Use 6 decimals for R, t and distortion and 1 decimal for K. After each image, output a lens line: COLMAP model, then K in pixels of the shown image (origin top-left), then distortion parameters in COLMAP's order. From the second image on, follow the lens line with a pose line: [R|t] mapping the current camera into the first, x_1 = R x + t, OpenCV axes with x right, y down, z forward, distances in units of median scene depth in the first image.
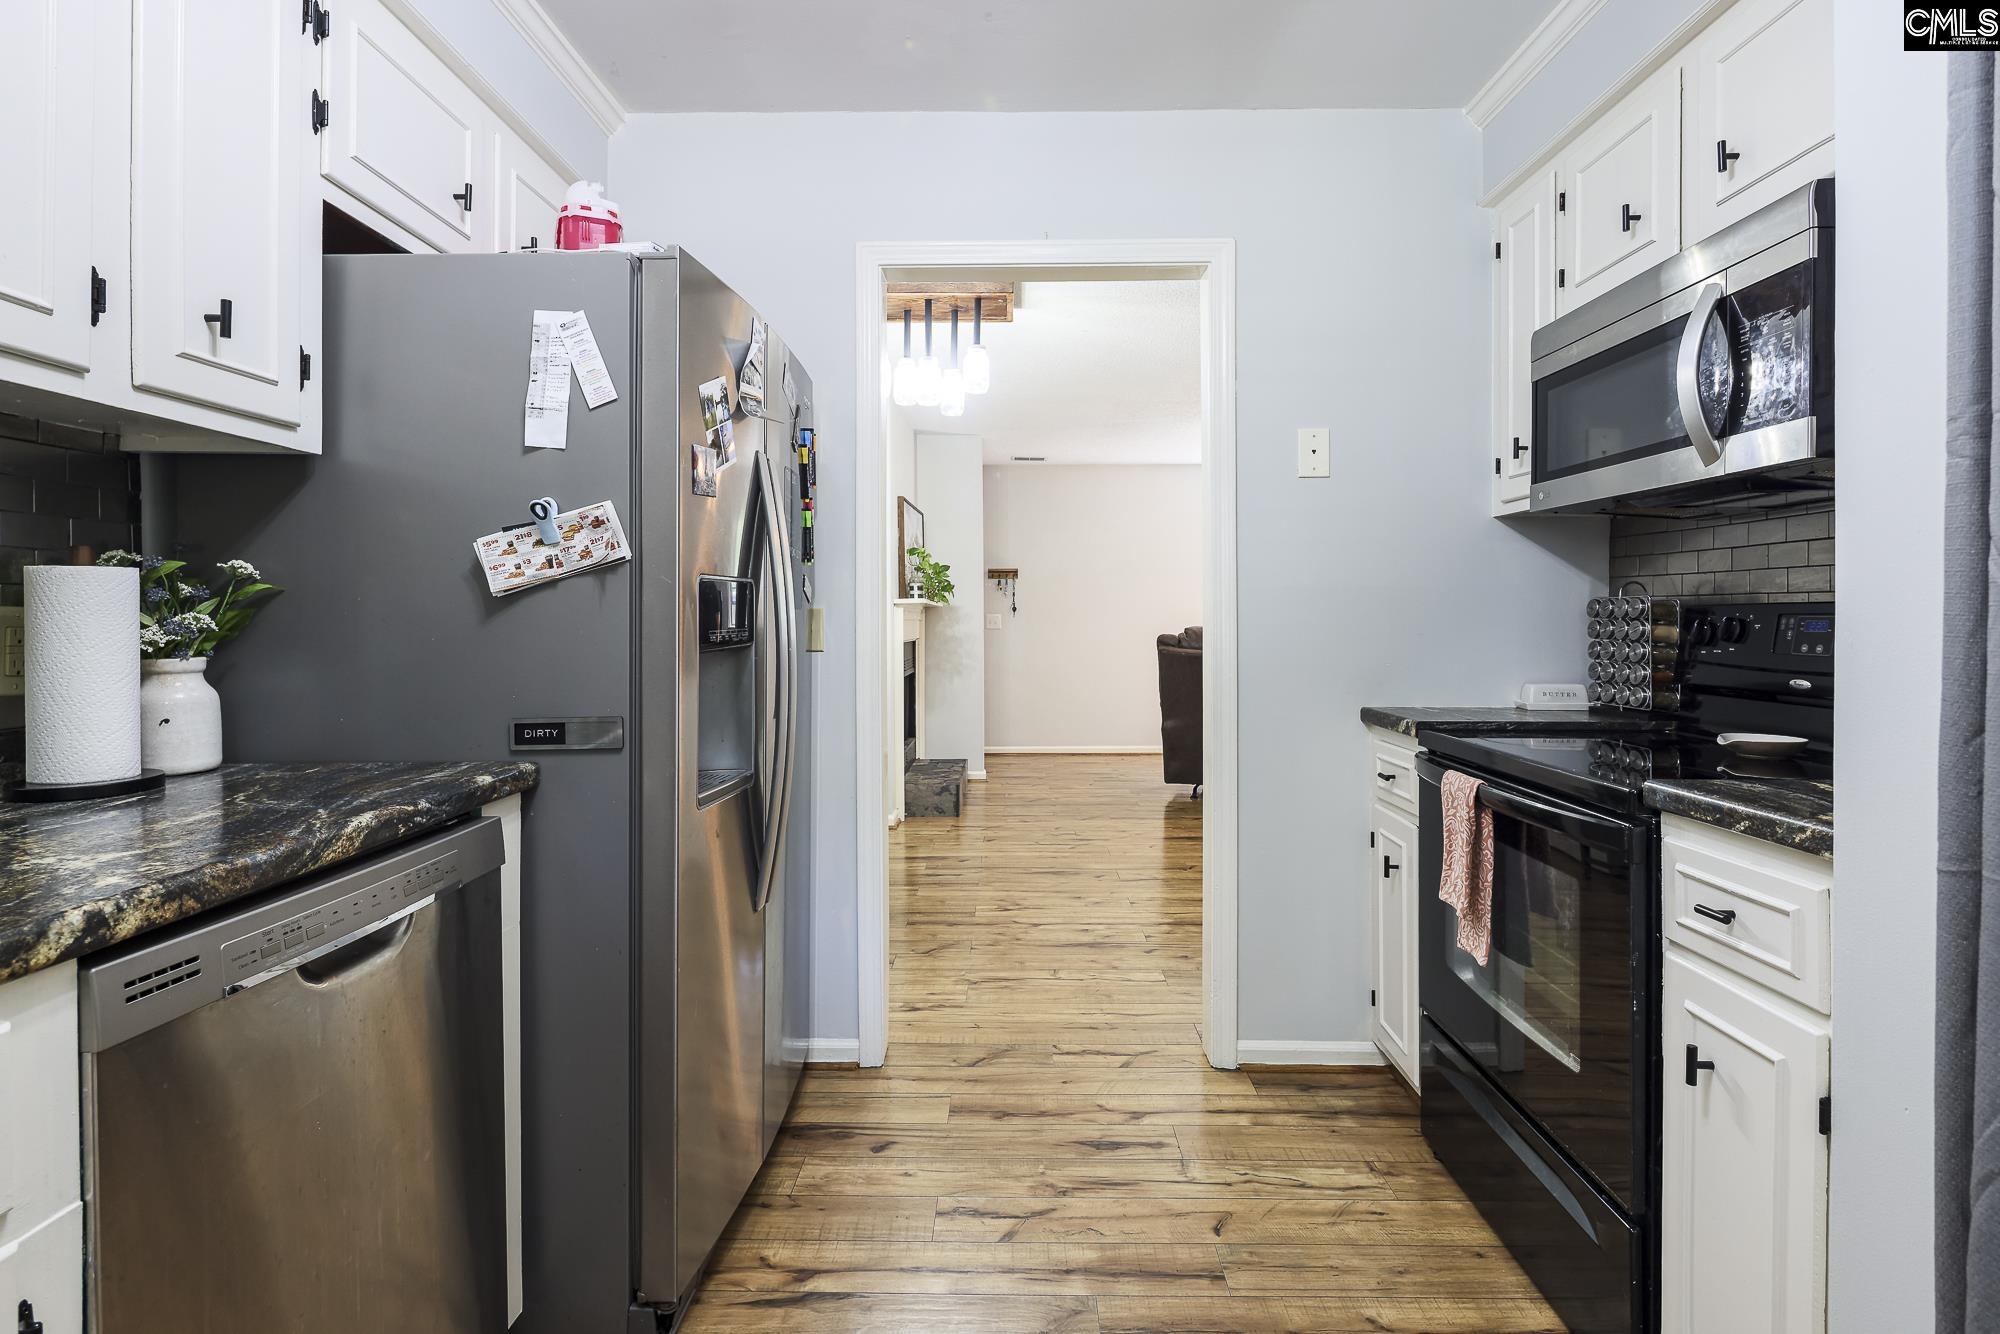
lens RADIAL K [[970.9, 0, 1012.7], [0, 970.9, 625.2], [0, 0, 1]] dist [0.003810, 0.000708]
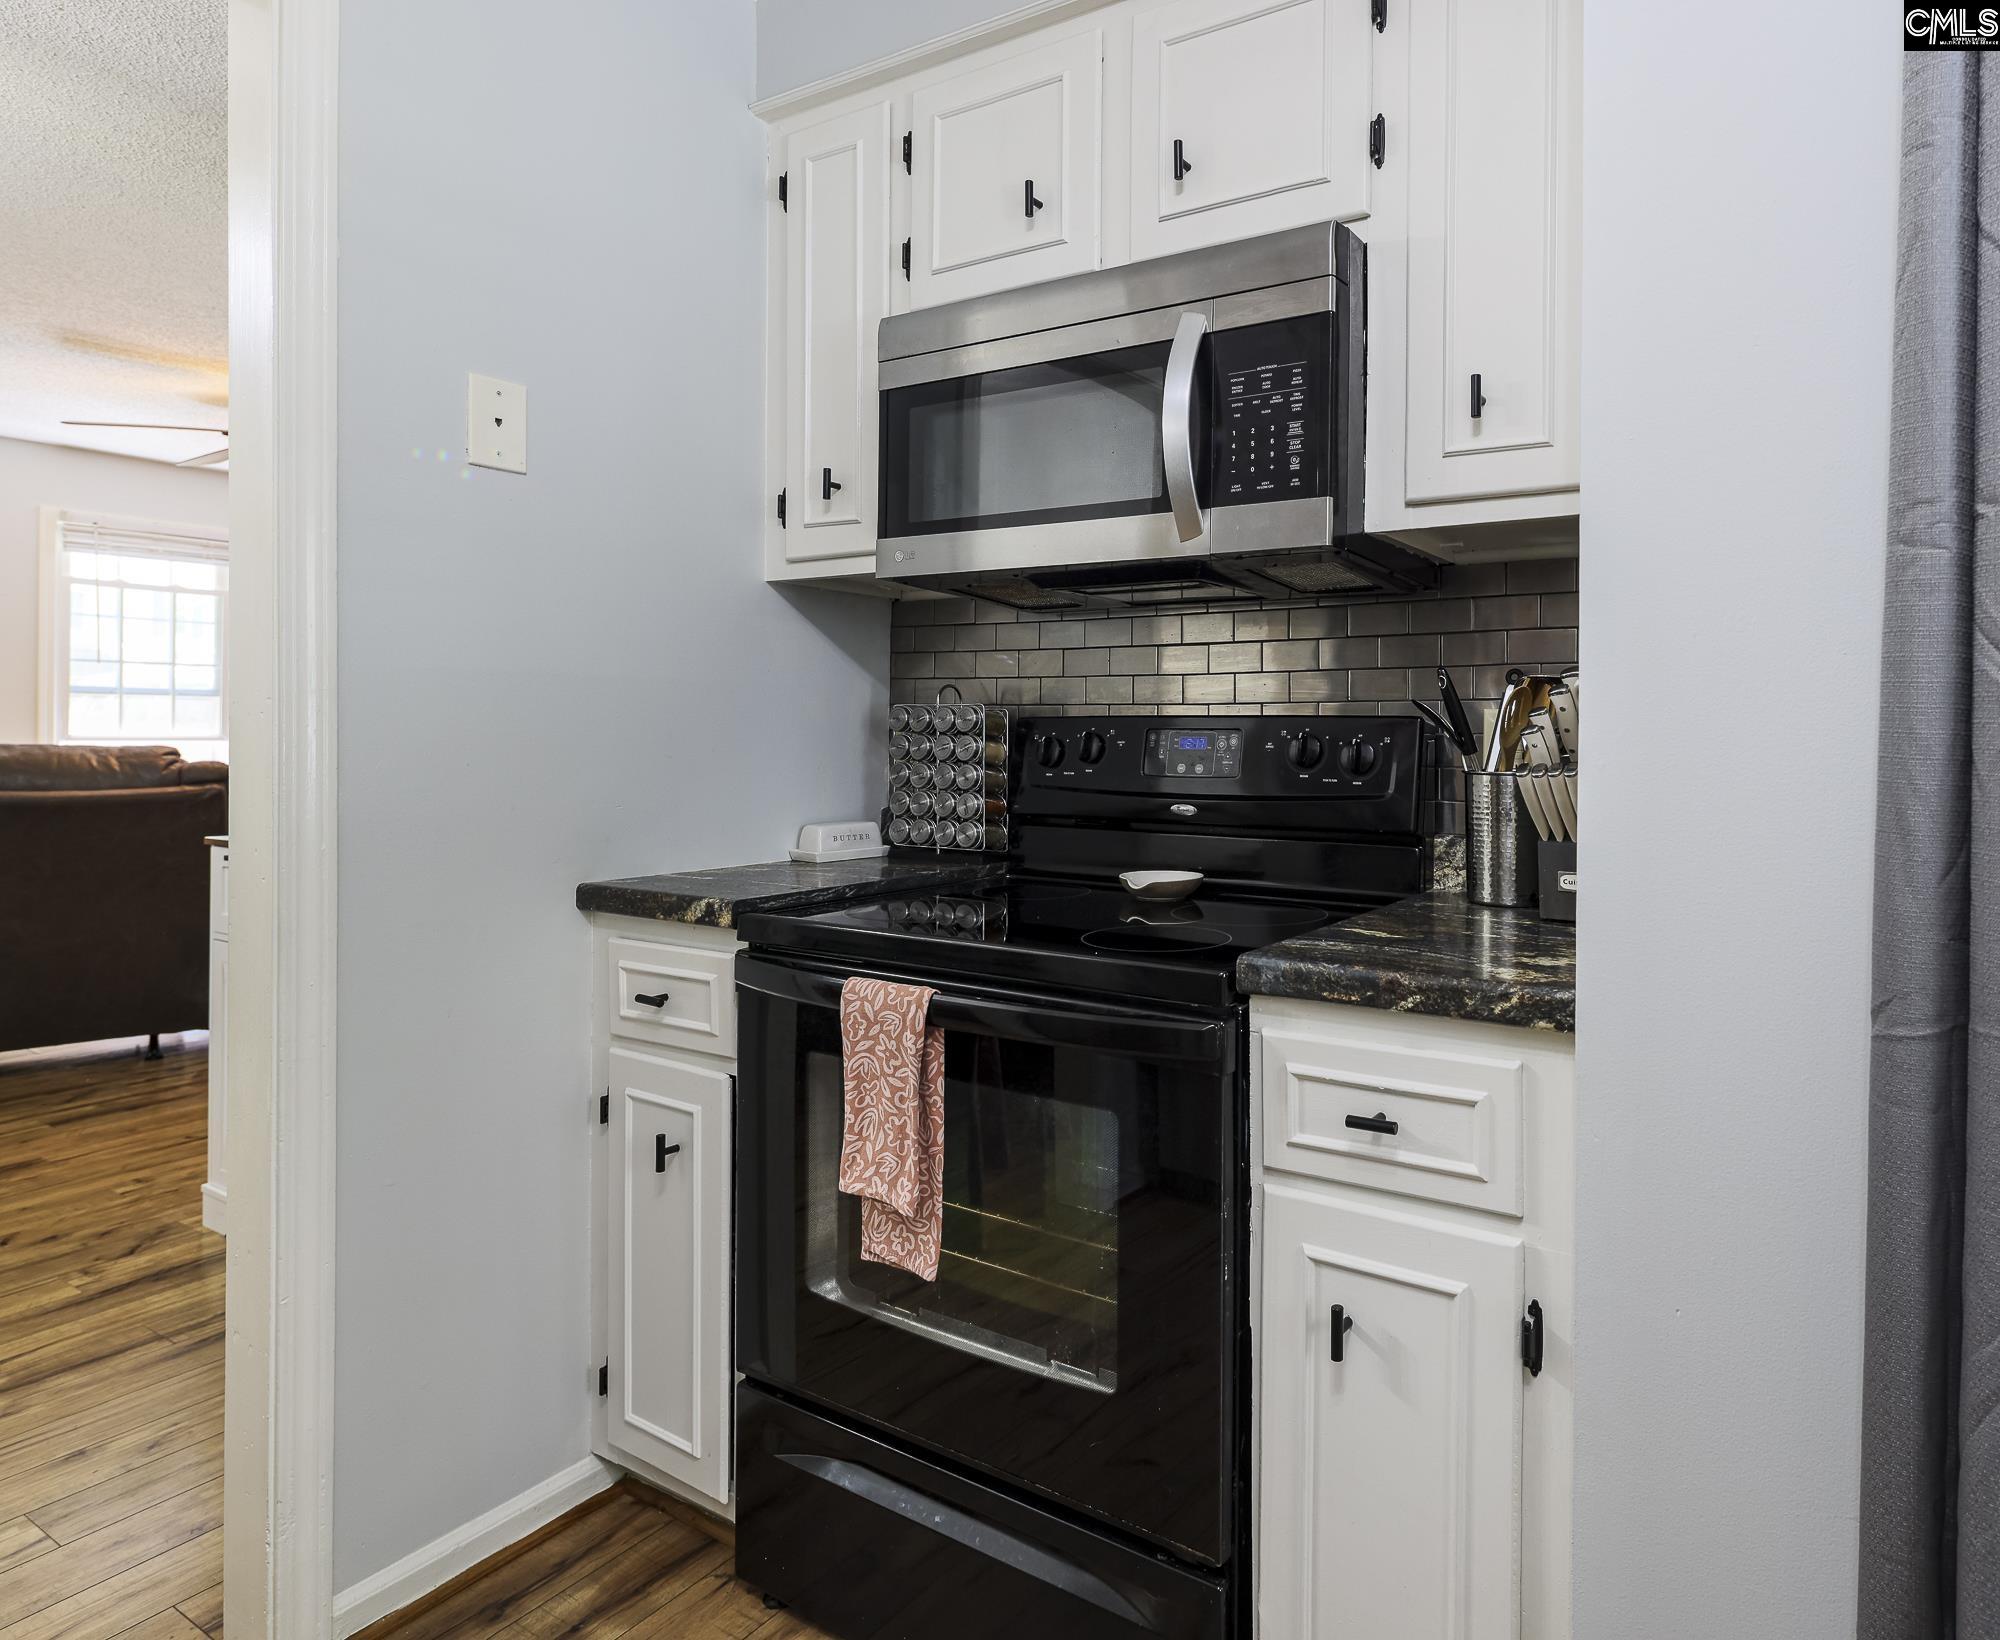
lens RADIAL K [[1174.6, 0, 1200.2], [0, 1174.6, 735.9], [0, 0, 1]] dist [0.001231, -0.000914]
pose [[0.482839, 0.002689, 0.875705, -0.085985], [-0.000062, 0.999995, -0.003037, -0.001664], [-0.875709, 0.001413, 0.482836, 0.396564]]
